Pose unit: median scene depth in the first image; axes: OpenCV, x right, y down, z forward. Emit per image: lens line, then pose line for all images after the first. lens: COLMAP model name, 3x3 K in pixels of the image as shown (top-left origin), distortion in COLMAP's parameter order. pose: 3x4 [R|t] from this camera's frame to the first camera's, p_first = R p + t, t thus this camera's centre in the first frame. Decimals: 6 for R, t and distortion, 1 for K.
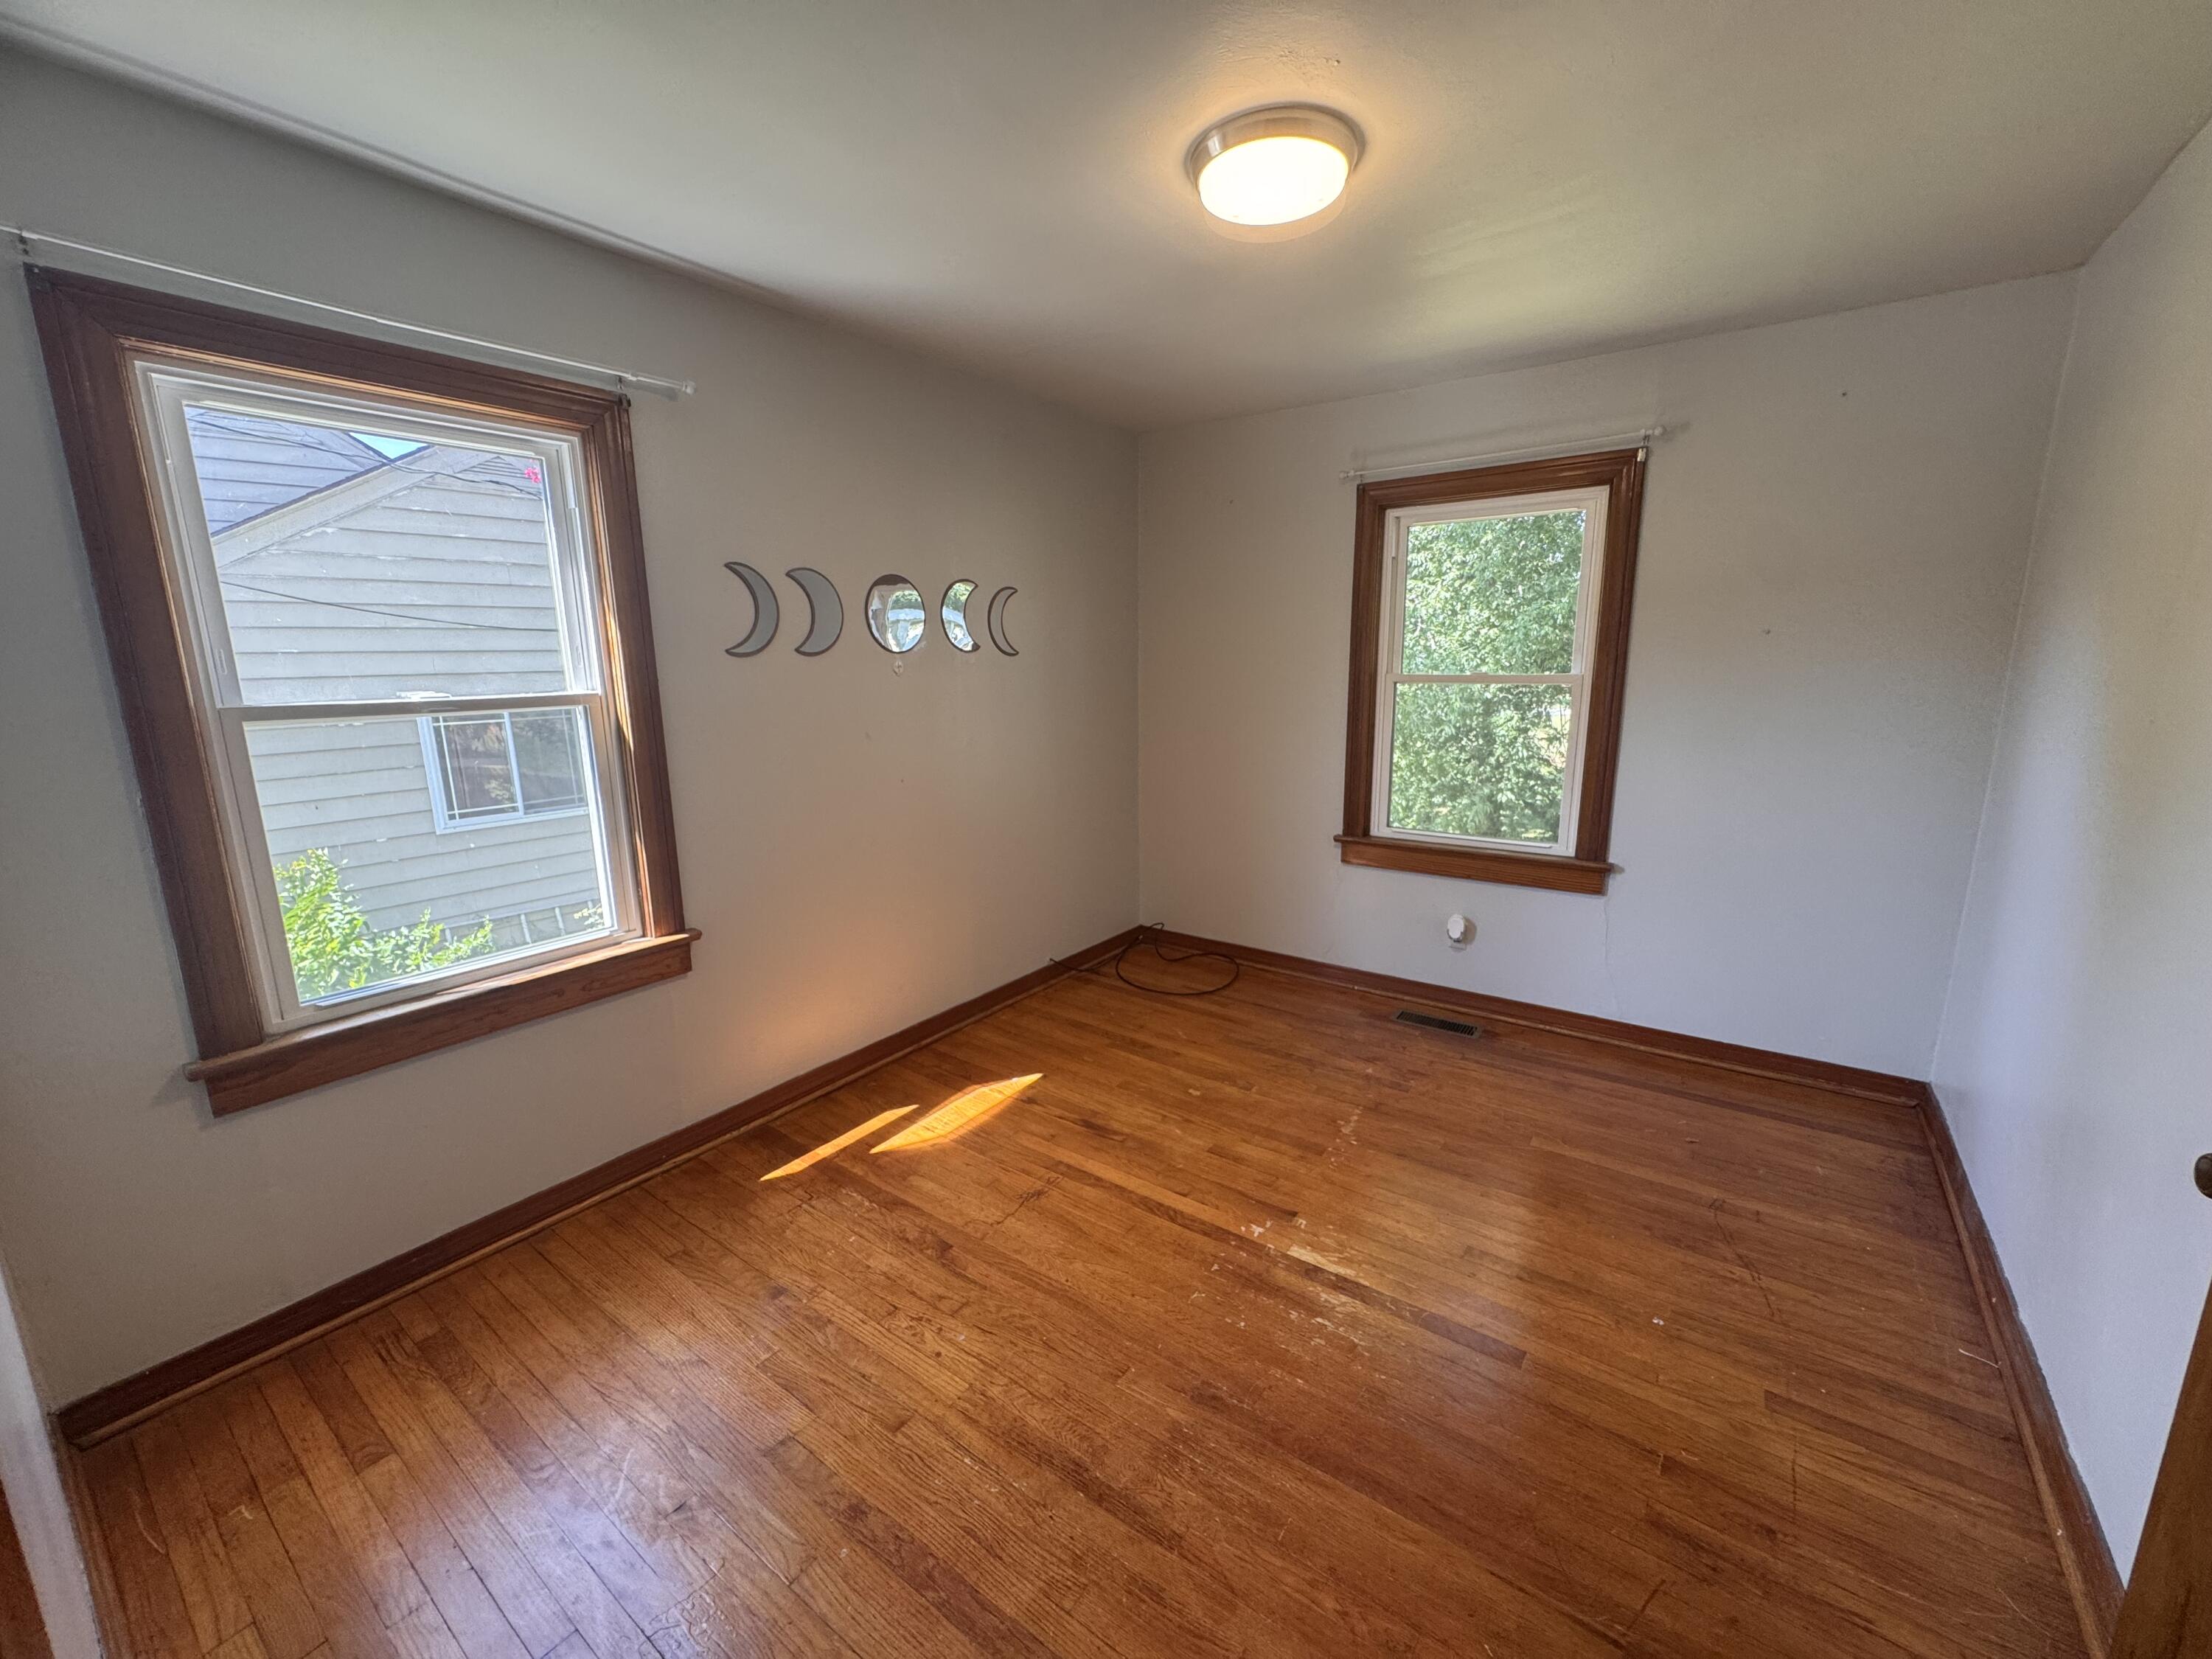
lens RADIAL K [[883.1, 0, 1108.2], [0, 883.1, 833.1], [0, 0, 1]] dist [0.000363, -0.000049]
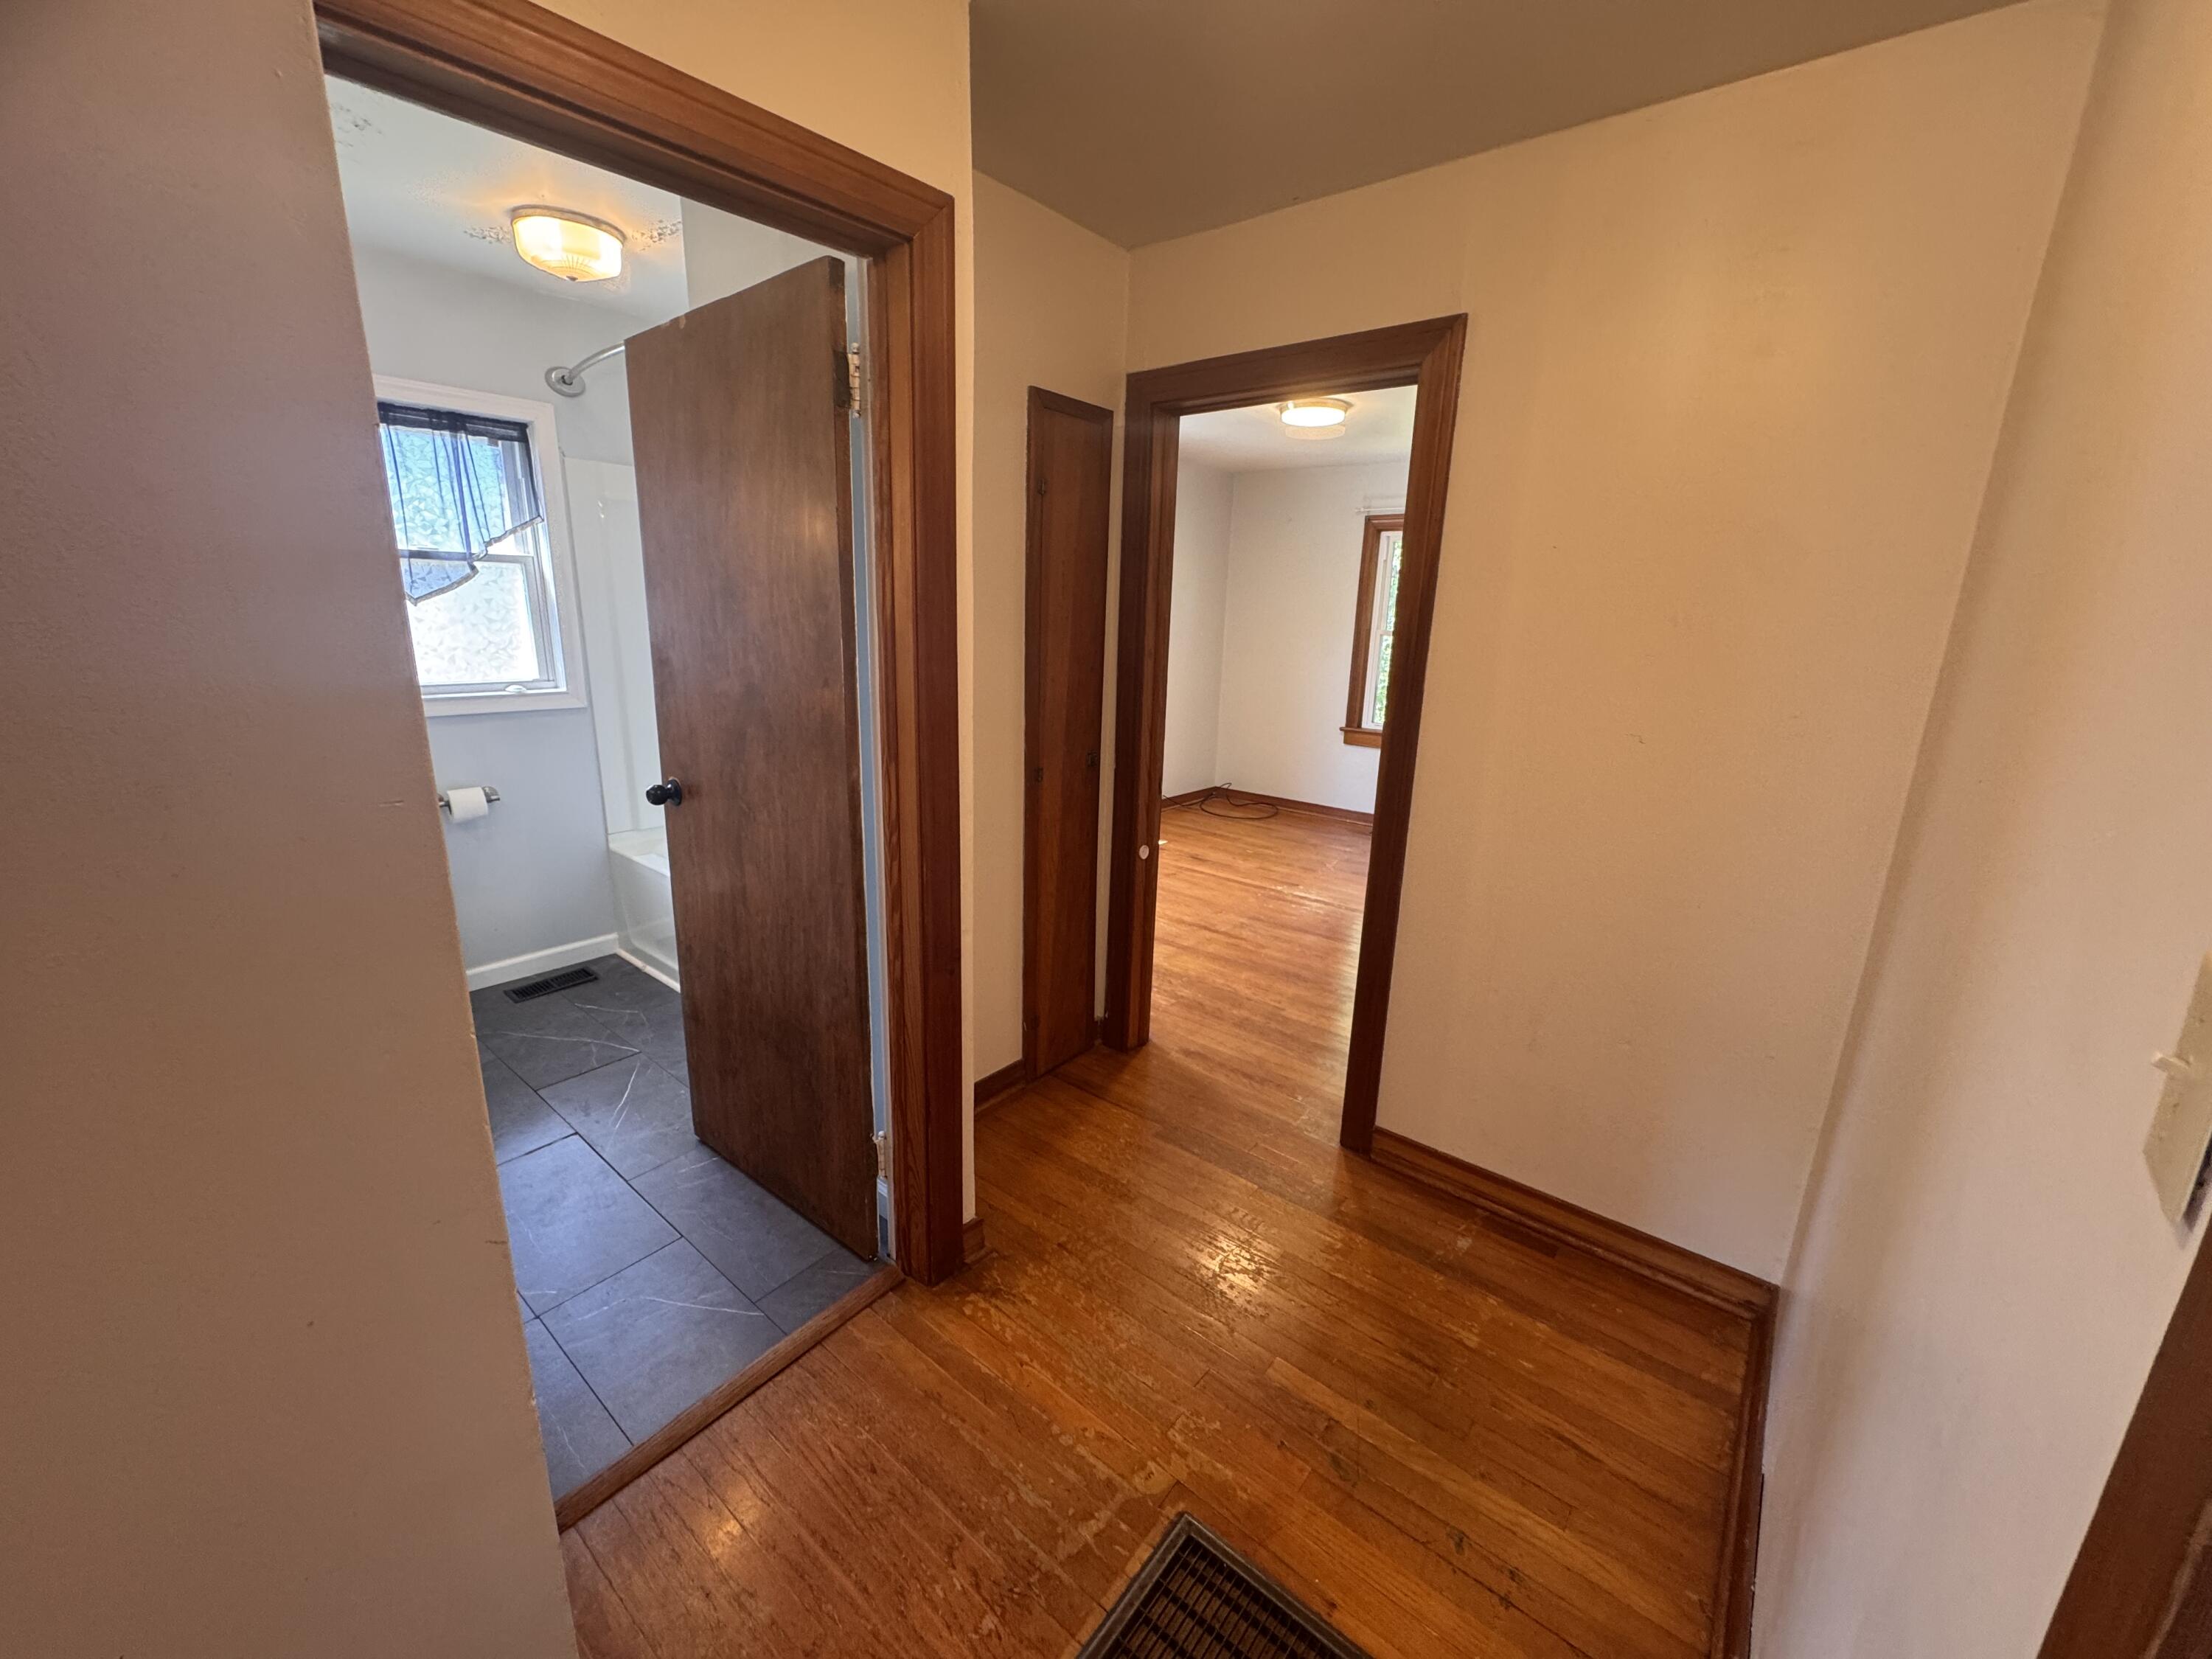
lens RADIAL K [[883.1, 0, 1108.2], [0, 883.1, 833.1], [0, 0, 1]] dist [0.000363, -0.000049]
pose [[0.997617, 0.053443, -0.043644, -0.126164], [-0.051044, 0.997216, 0.054351, 0.177887], [0.046427, -0.051994, 0.997568, -0.905013]]
